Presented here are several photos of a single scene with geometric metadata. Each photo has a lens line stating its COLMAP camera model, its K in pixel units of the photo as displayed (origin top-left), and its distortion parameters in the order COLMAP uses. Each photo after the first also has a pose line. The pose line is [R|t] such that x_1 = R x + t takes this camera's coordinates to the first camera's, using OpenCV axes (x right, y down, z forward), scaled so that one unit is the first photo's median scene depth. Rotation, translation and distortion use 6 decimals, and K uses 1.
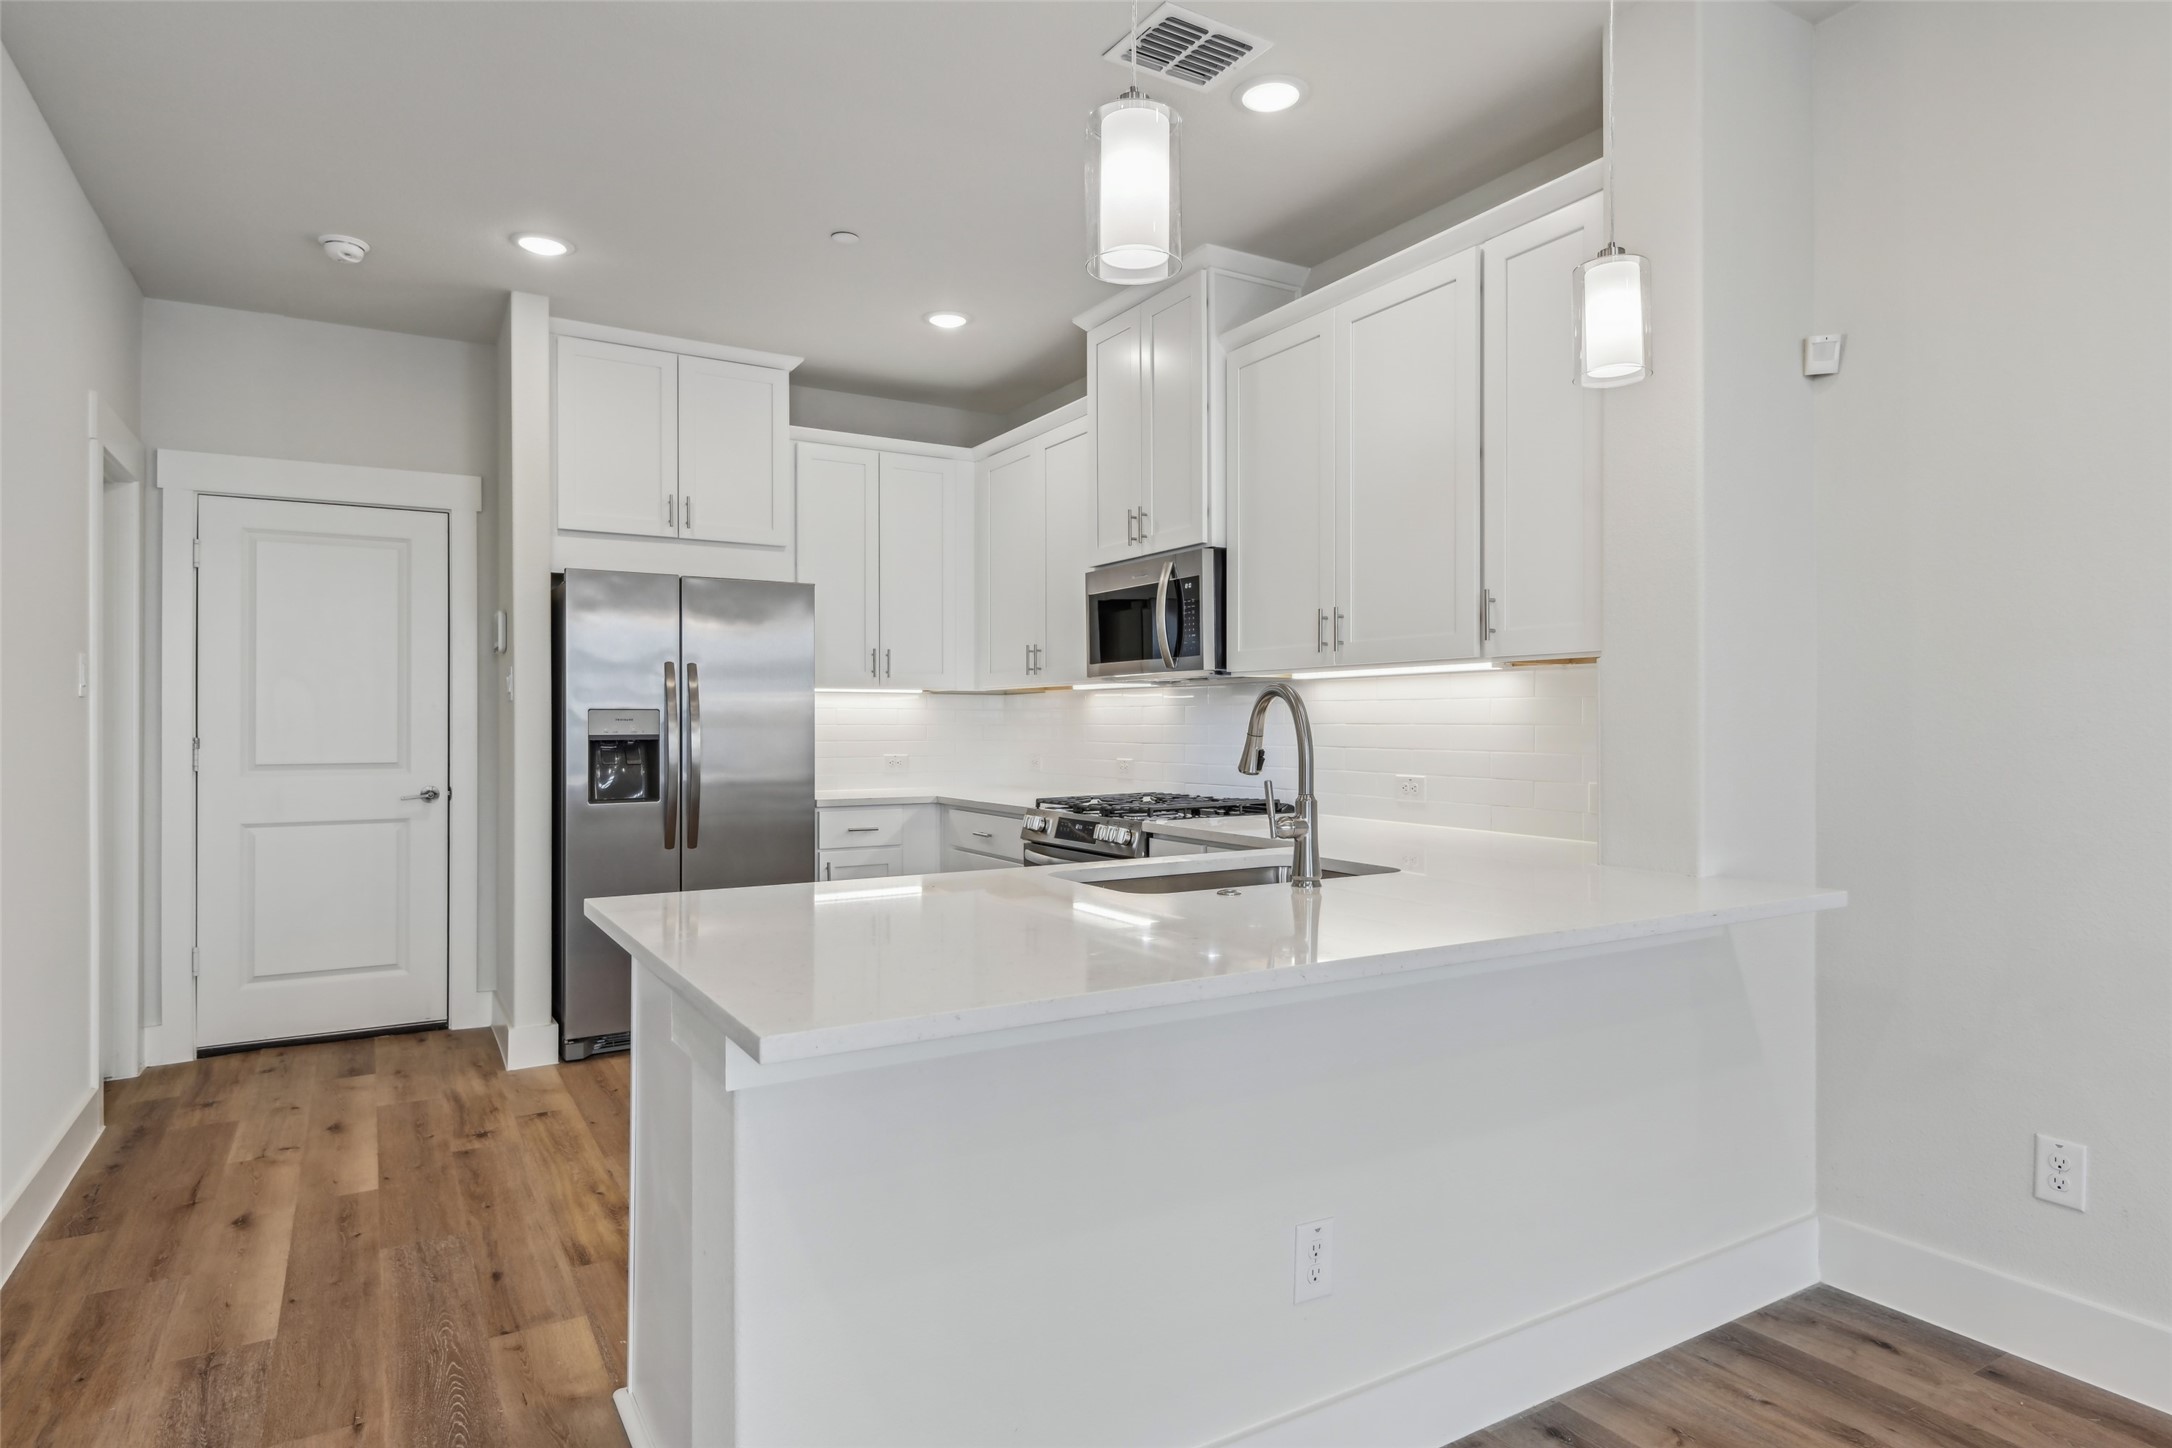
lens RADIAL K [[1190.6, 0, 1114.5], [0, 1190.6, 718.1], [0, 0, 1]] dist [0.006366, 0.000159]
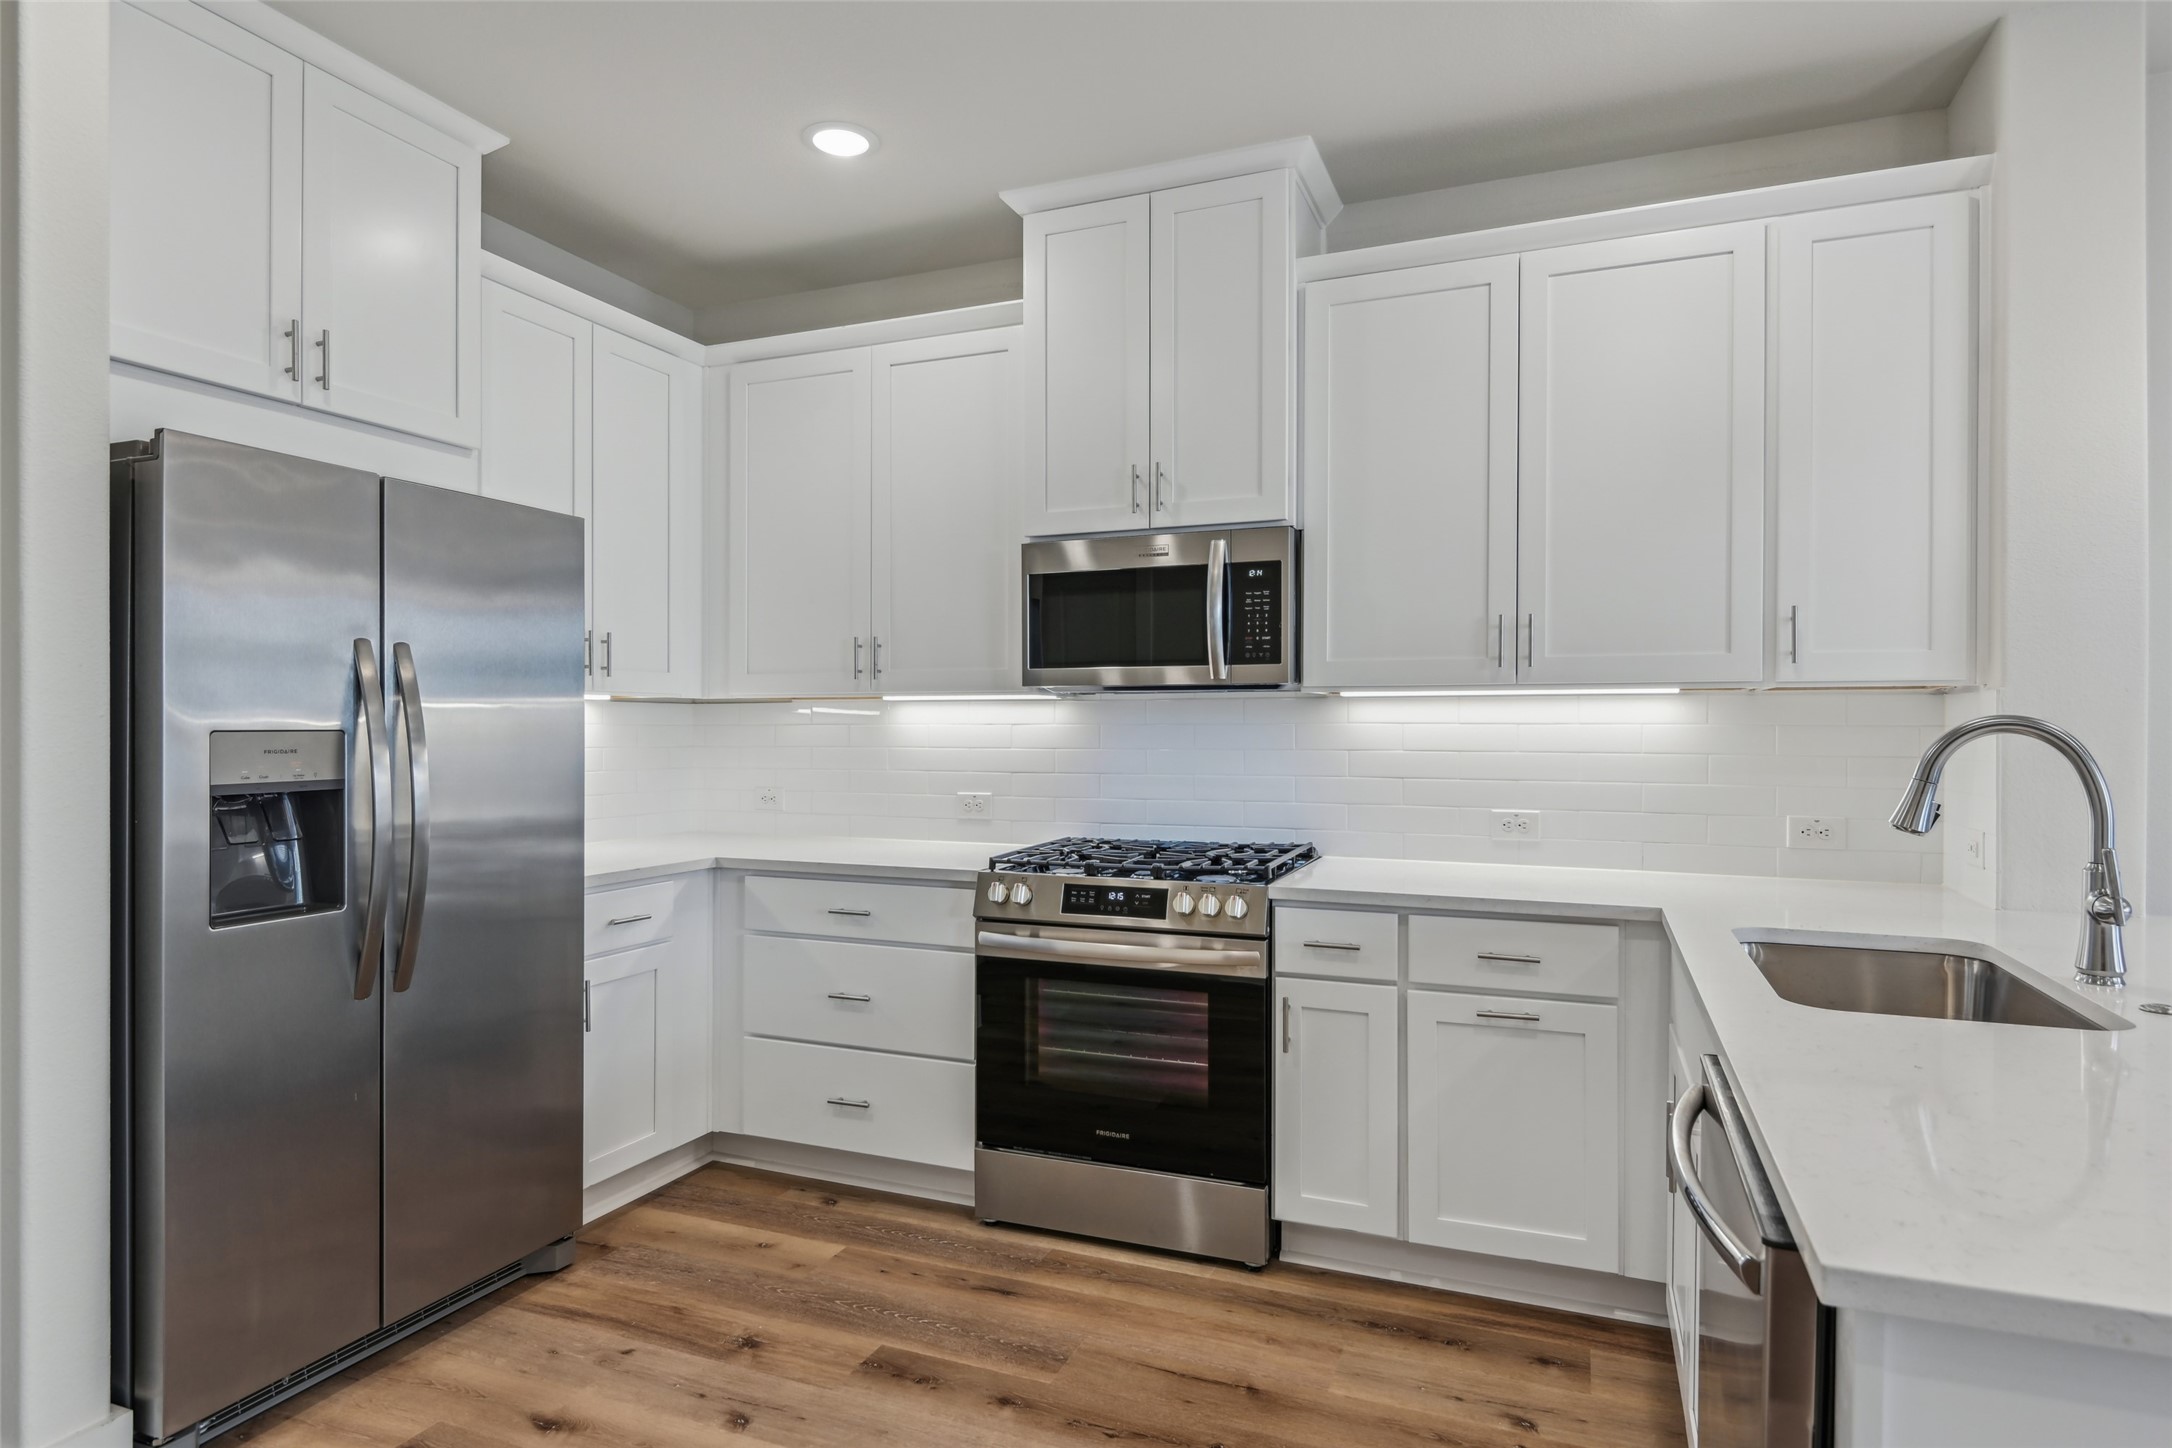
lens RADIAL K [[1181.4, 0, 1086.0], [0, 1181.4, 724.0], [0, 0, 1]] dist [0.009461, -0.001014]
pose [[0.808441, 0.003908, 0.588564, -0.431049], [-0.005014, 0.999987, 0.000248, -0.011783], [-0.588556, -0.003152, 0.808450, 0.400780]]
